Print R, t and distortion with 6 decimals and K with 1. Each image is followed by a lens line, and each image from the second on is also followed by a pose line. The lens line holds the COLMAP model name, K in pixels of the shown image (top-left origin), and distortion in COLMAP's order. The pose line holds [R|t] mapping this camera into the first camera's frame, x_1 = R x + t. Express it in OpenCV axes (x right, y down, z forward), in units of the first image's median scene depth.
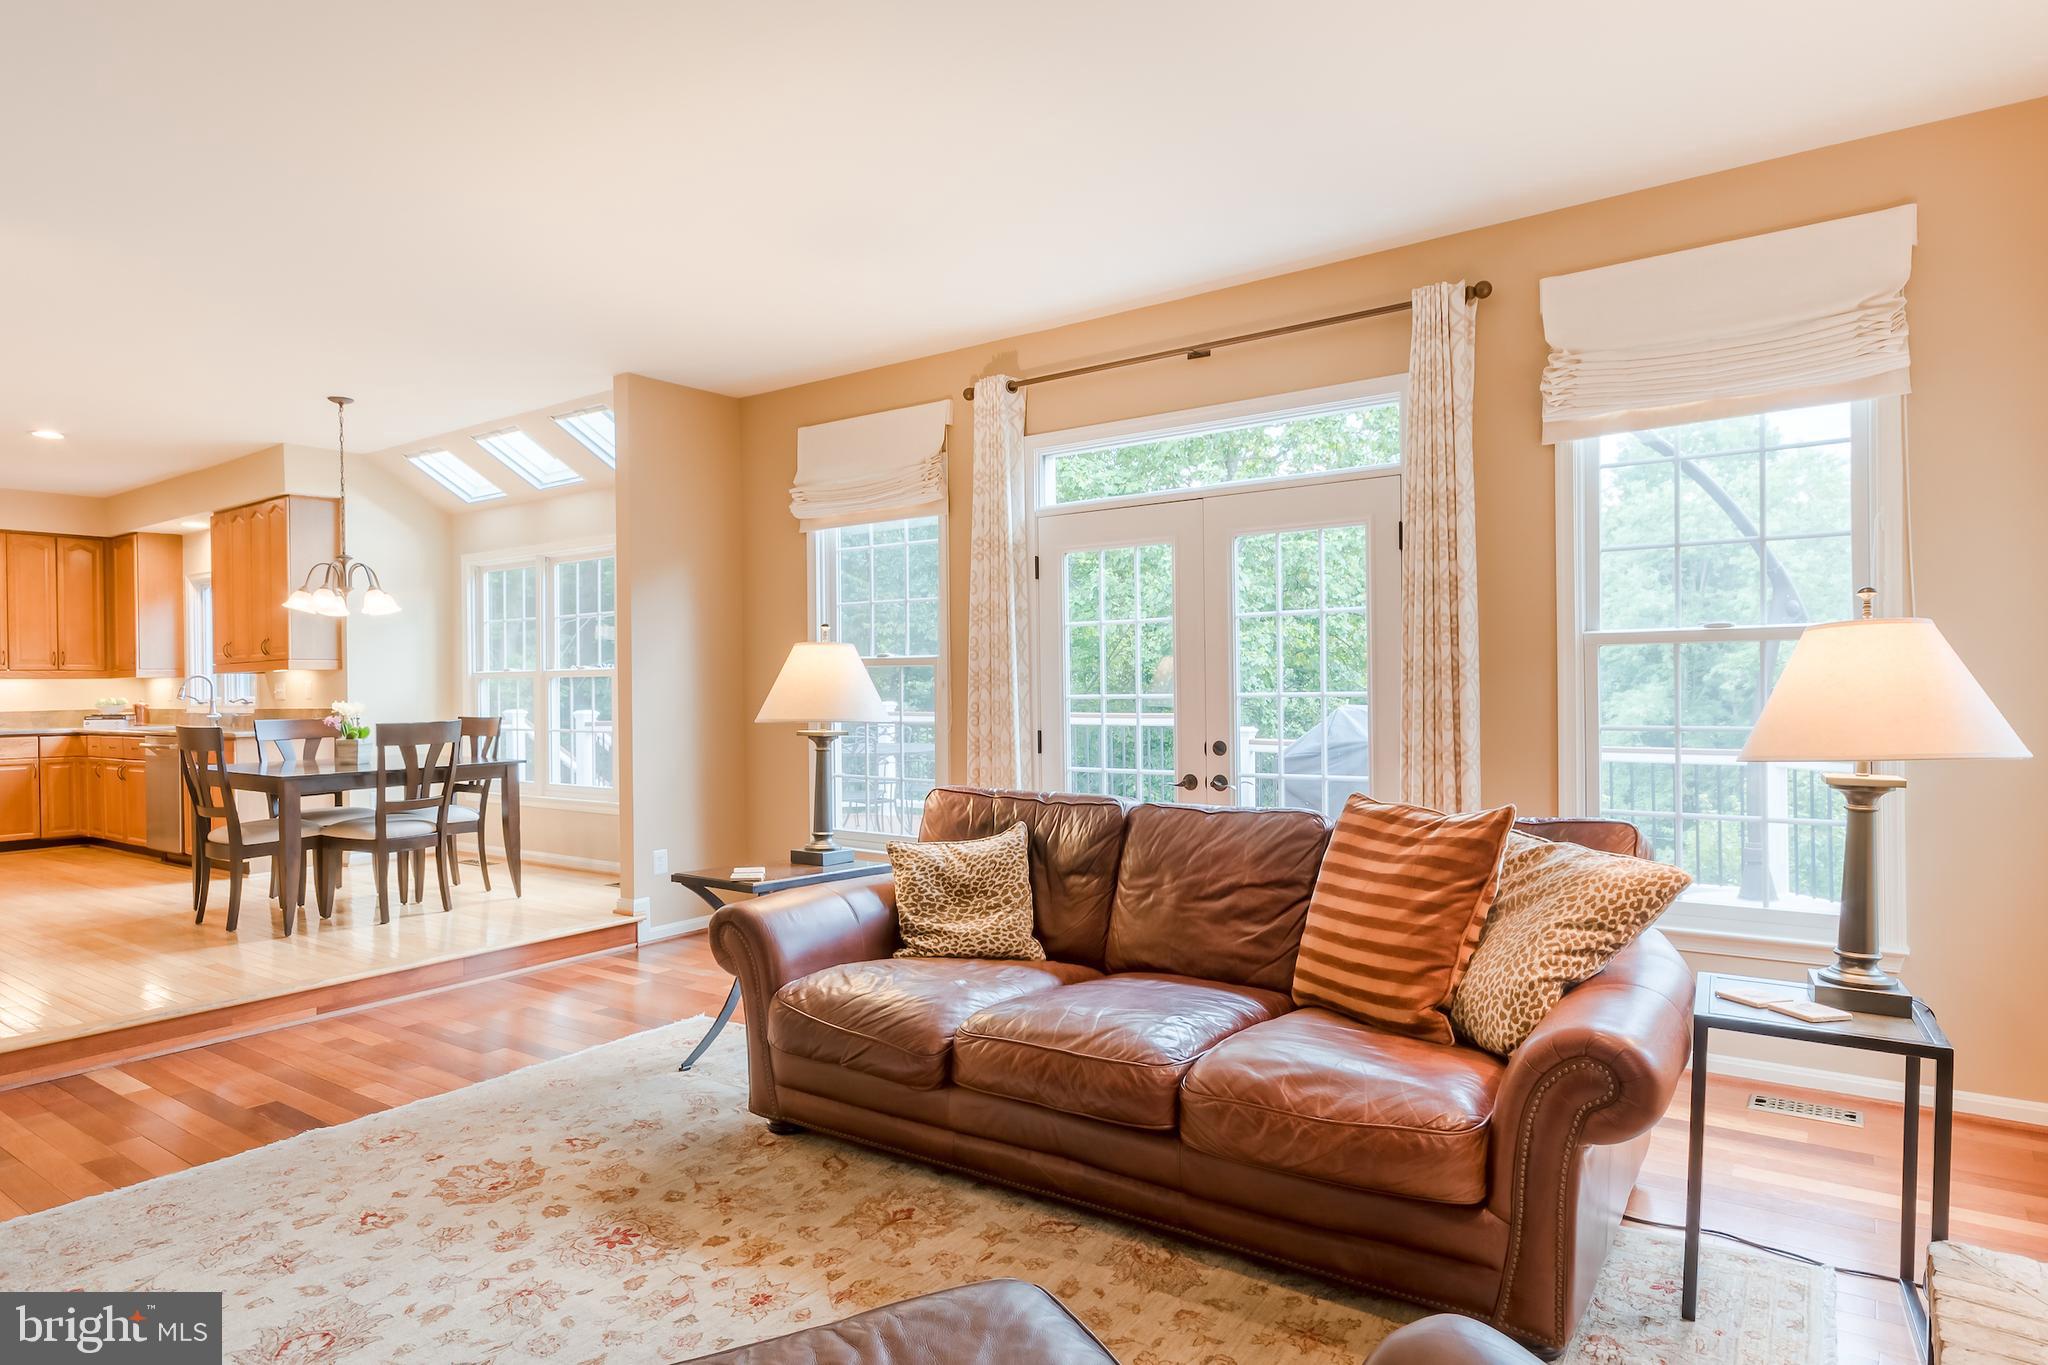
lens RADIAL K [[1177.3, 0, 1023.3], [0, 1177.3, 688.5], [0, 0, 1]] dist [0.001619, 0.000206]
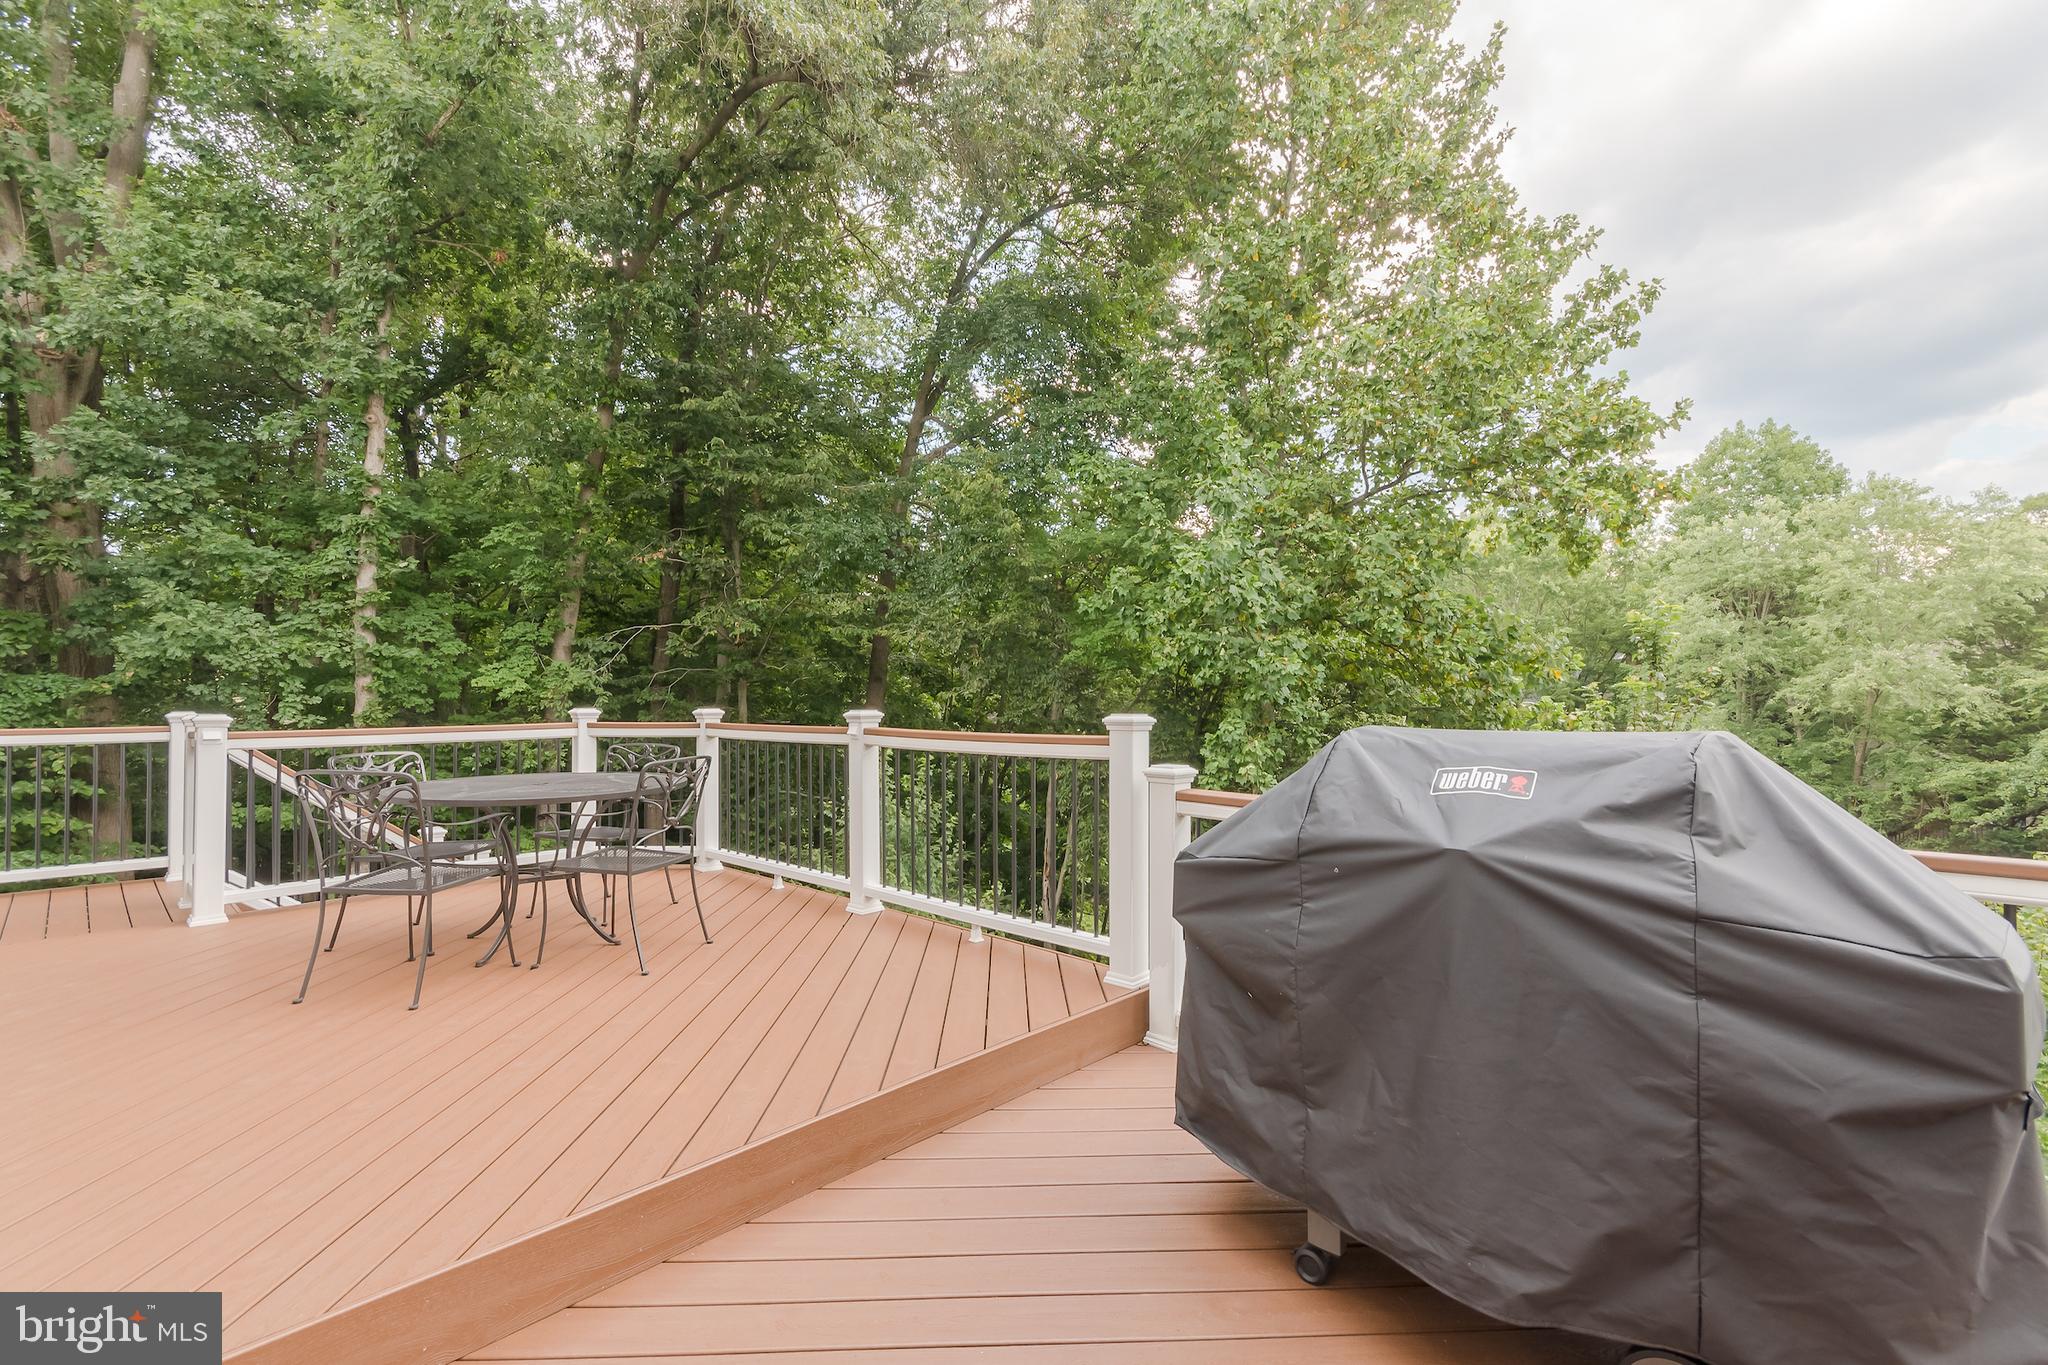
lens RADIAL K [[902.5, 0, 1016.4], [0, 902.5, 691.9], [0, 0, 1]] dist [0.008317, -0.000277]
pose [[0.990006, 0.009387, -0.140712, 0.032565], [-0.011505, 0.999832, -0.014247, 0.001436], [0.140555, 0.015724, 0.989948, 0.112657]]
